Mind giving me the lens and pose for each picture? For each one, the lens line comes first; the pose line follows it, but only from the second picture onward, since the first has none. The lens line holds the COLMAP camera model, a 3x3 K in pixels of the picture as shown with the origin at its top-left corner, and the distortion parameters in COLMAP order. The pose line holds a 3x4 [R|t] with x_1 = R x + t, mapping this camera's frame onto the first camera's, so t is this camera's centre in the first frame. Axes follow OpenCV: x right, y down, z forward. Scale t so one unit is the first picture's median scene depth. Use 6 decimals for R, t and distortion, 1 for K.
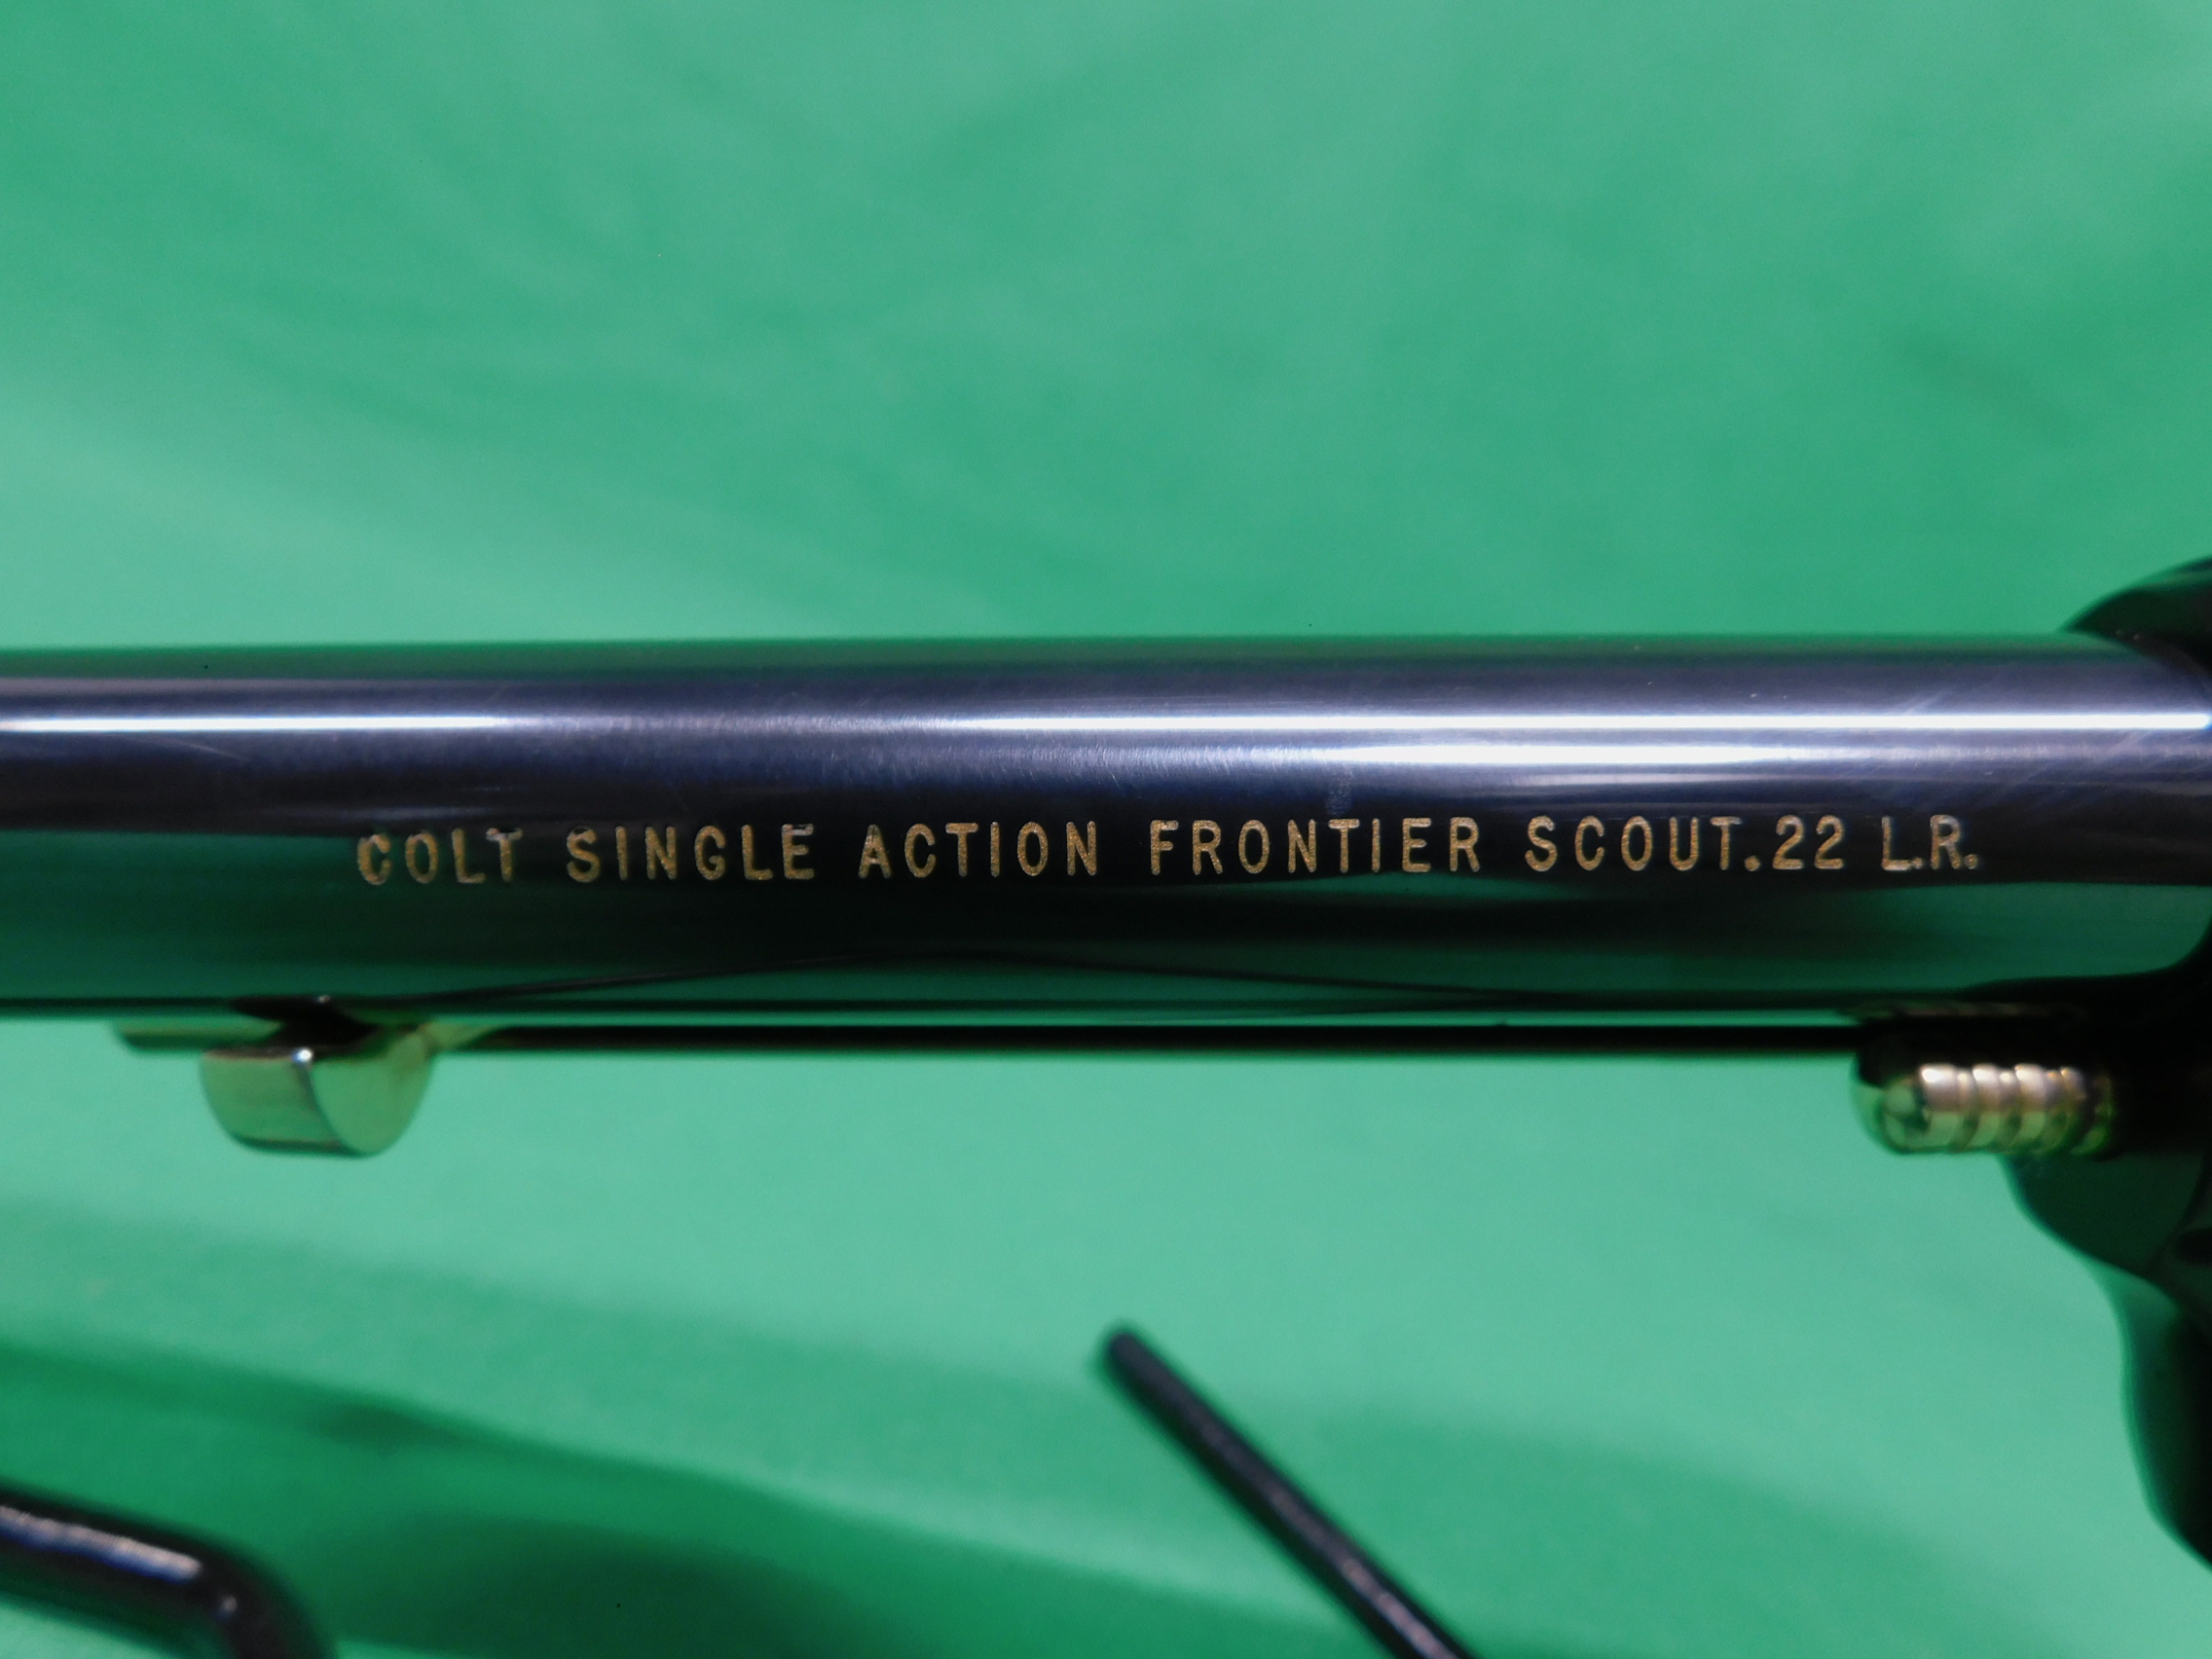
lens RADIAL K [[1419.5, 0, 1106.0], [0, 1419.5, 829.5], [0, 0, 1]] dist [-0.054272, 0.034835]
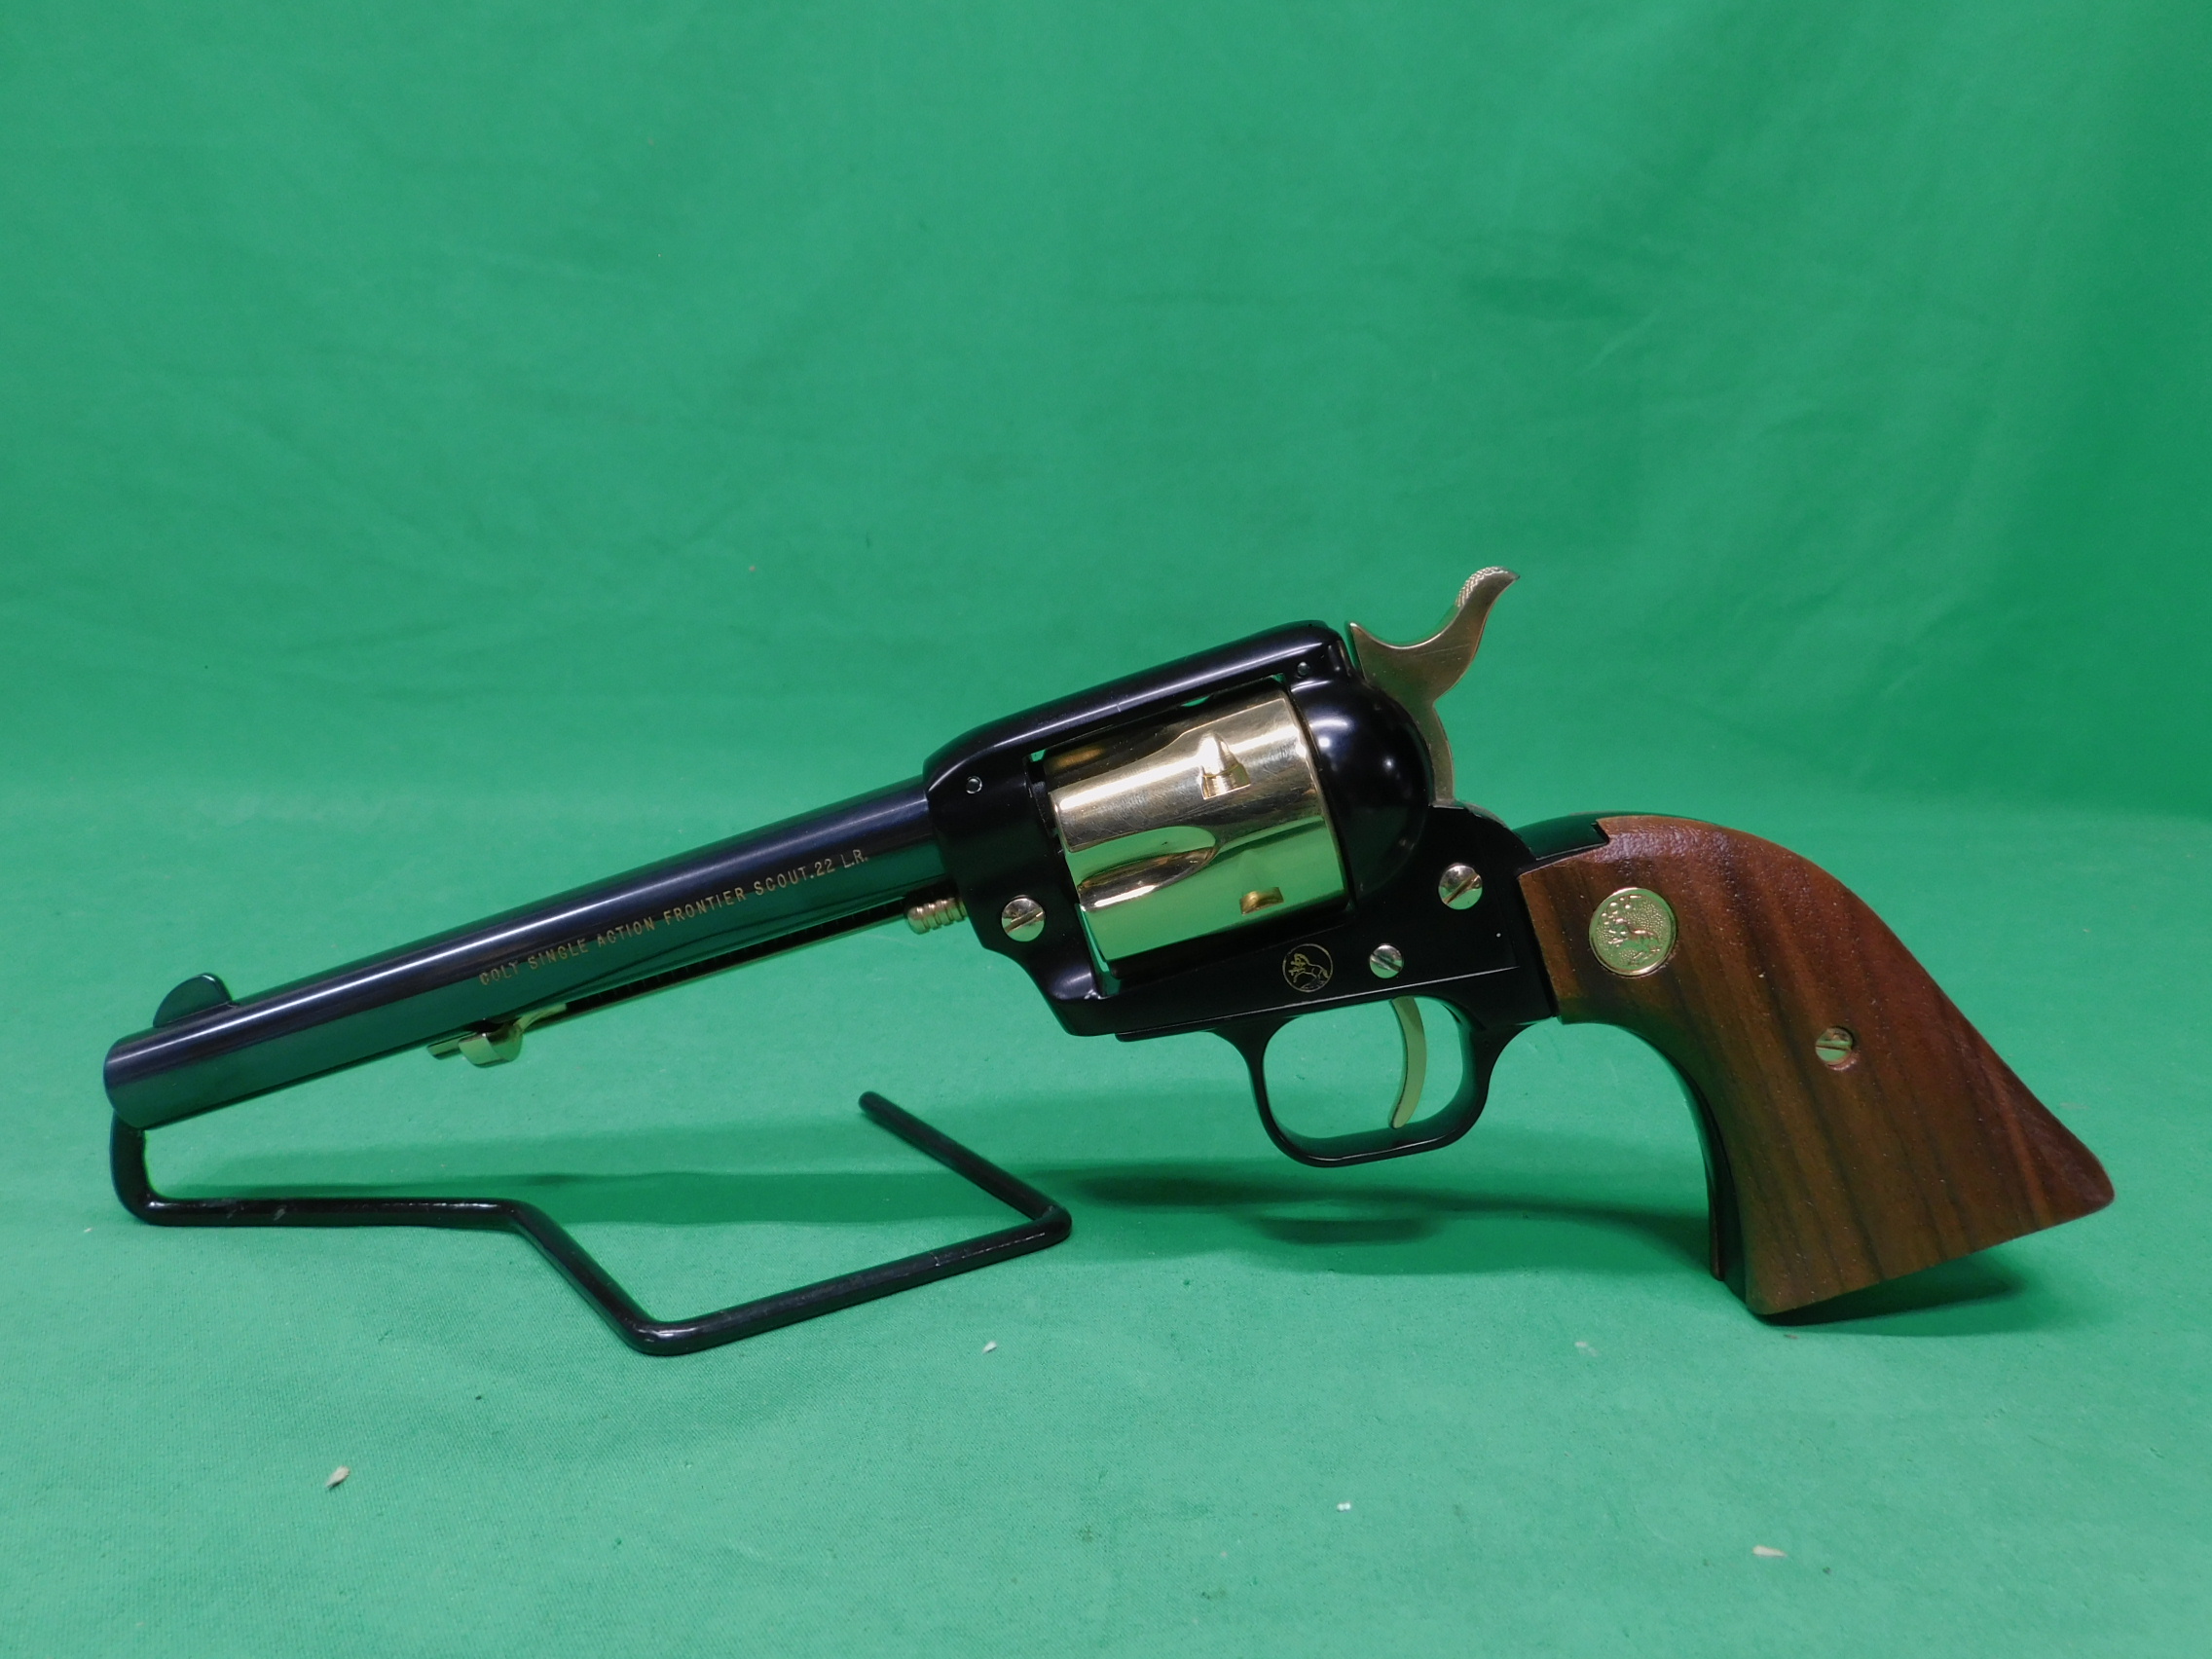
lens RADIAL K [[1419.5, 0, 1106.0], [0, 1419.5, 829.5], [0, 0, 1]] dist [-0.054272, 0.034835]
pose [[0.952716, -0.295966, -0.068823, 1.202305], [0.297939, 0.954371, 0.020193, 0.048380], [0.059707, -0.039743, 0.997424, -2.196870]]
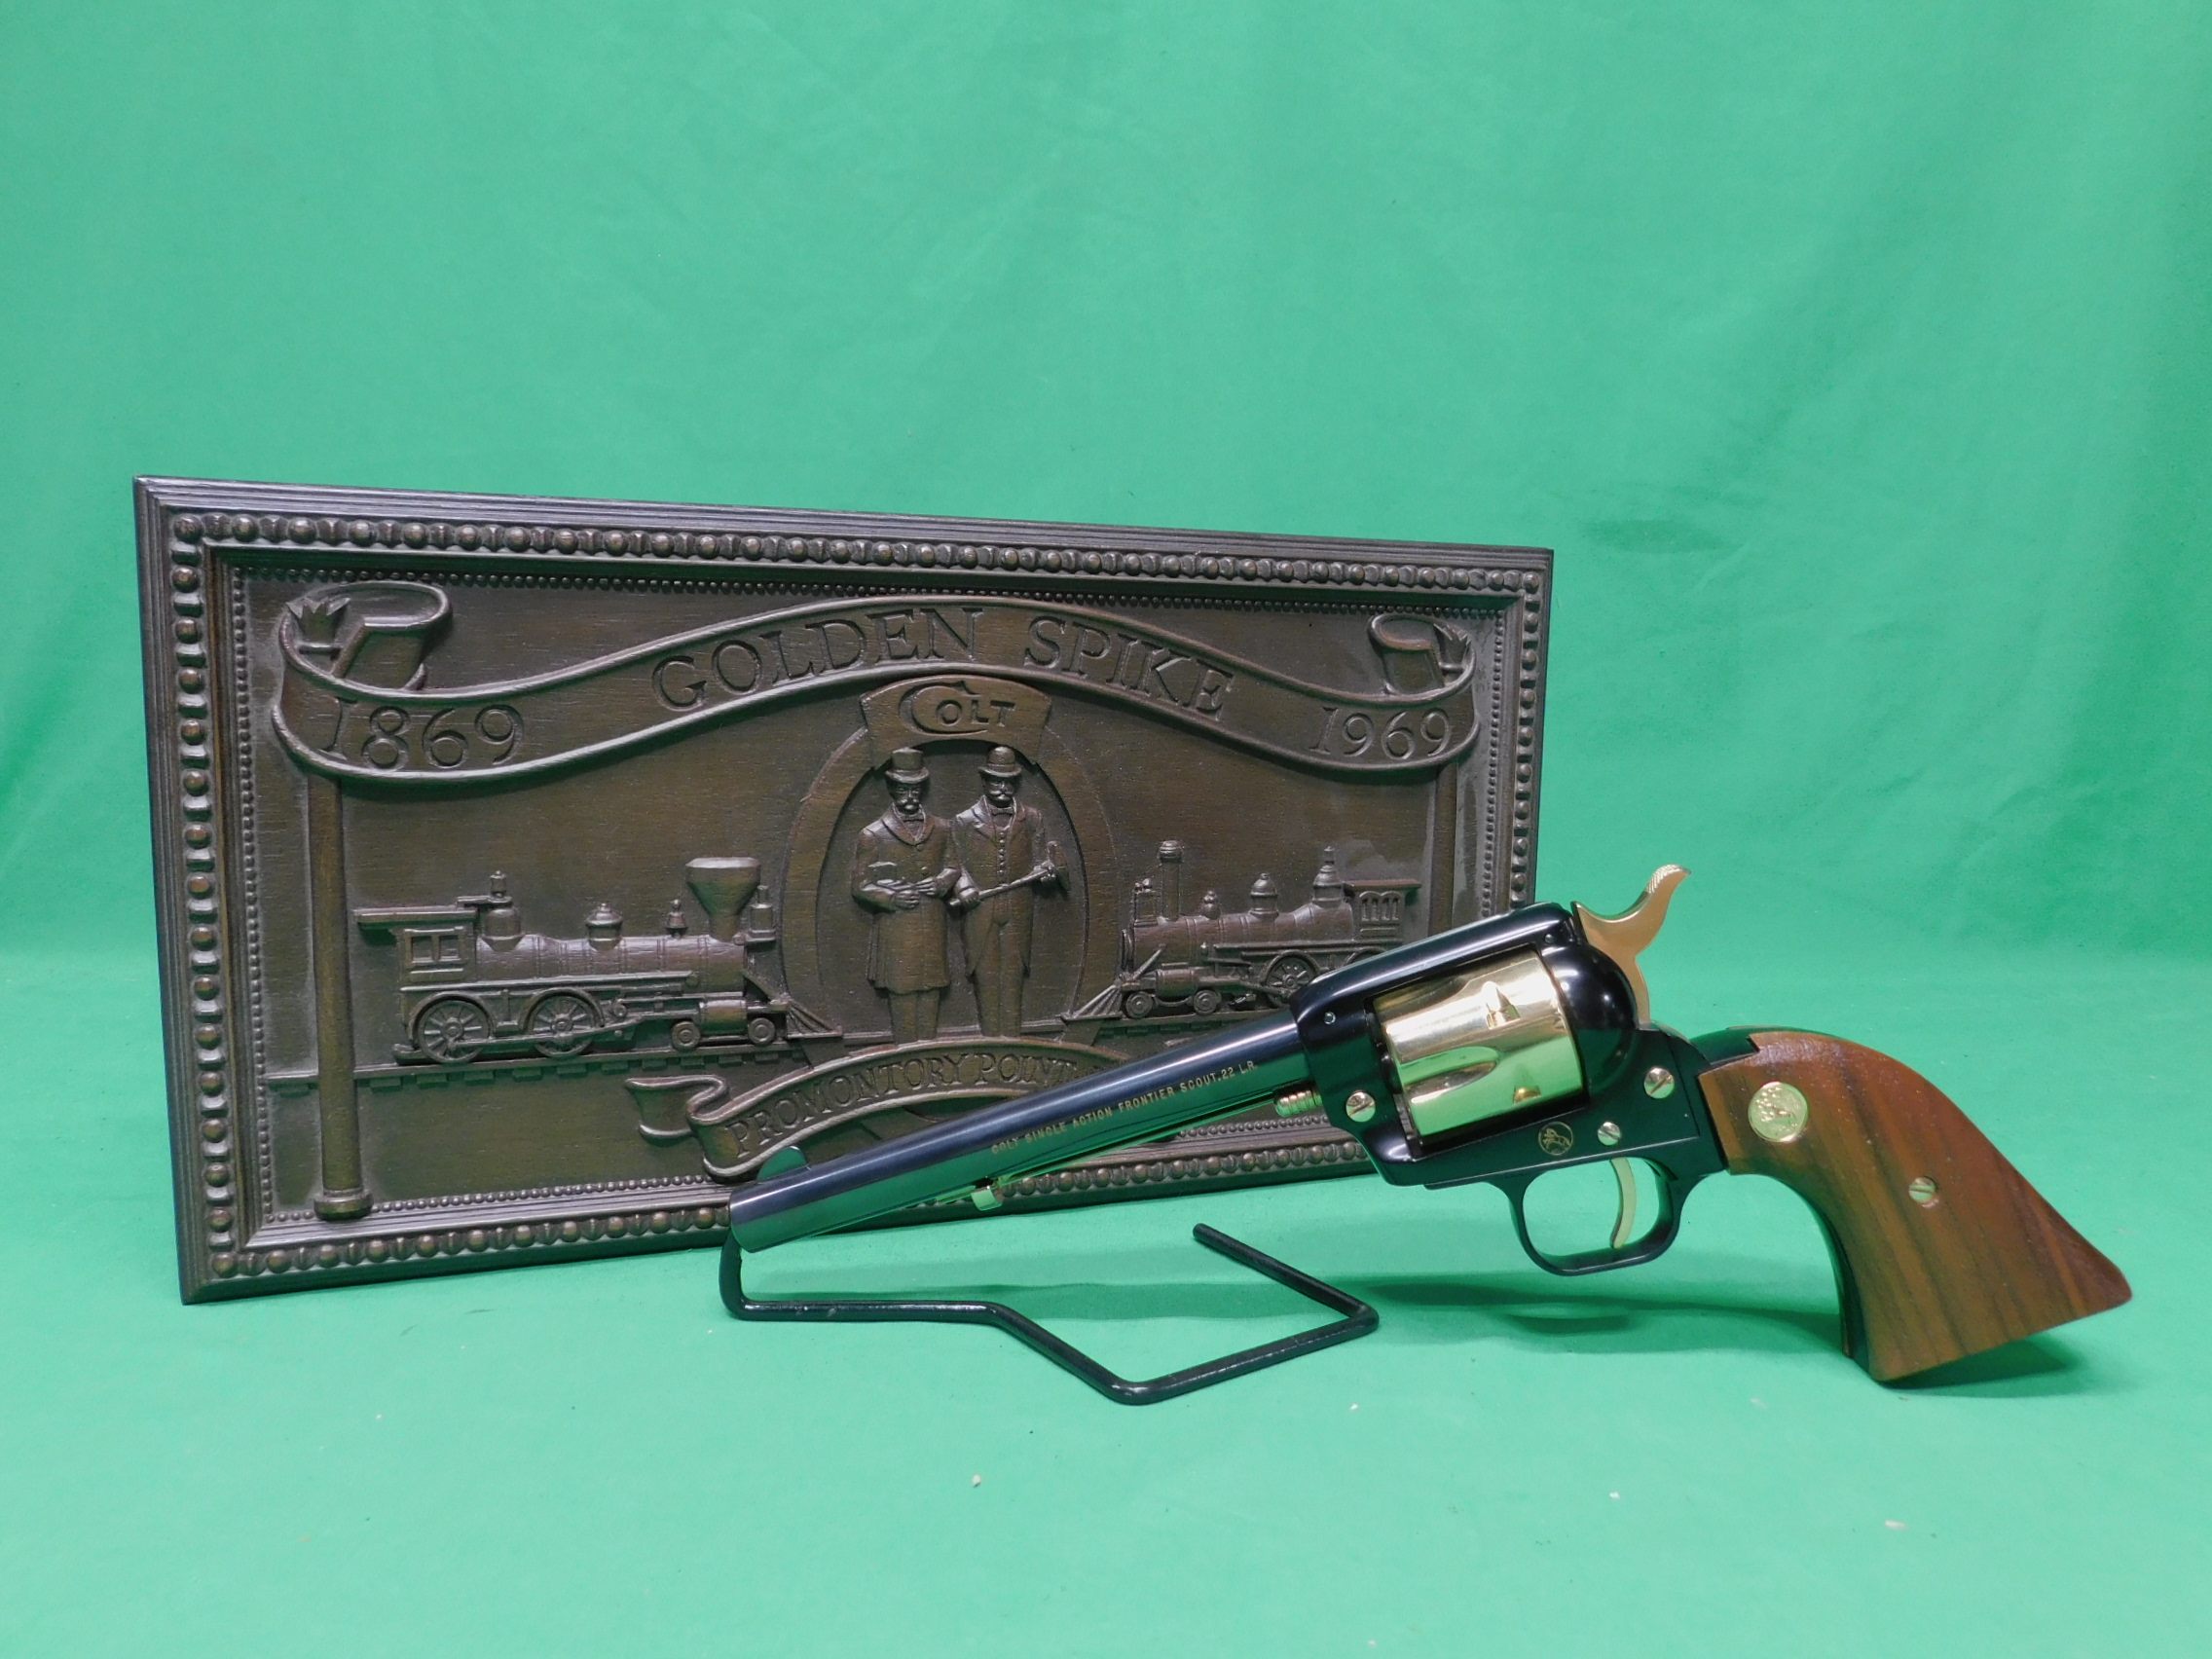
lens RADIAL K [[1419.5, 0, 1106.0], [0, 1419.5, 829.5], [0, 0, 1]] dist [-0.054272, 0.034835]
pose [[0.943906, -0.315800, -0.096497, 0.712735], [0.309419, 0.947920, -0.075553, -0.510630], [0.115331, 0.041457, 0.992462, -3.795236]]
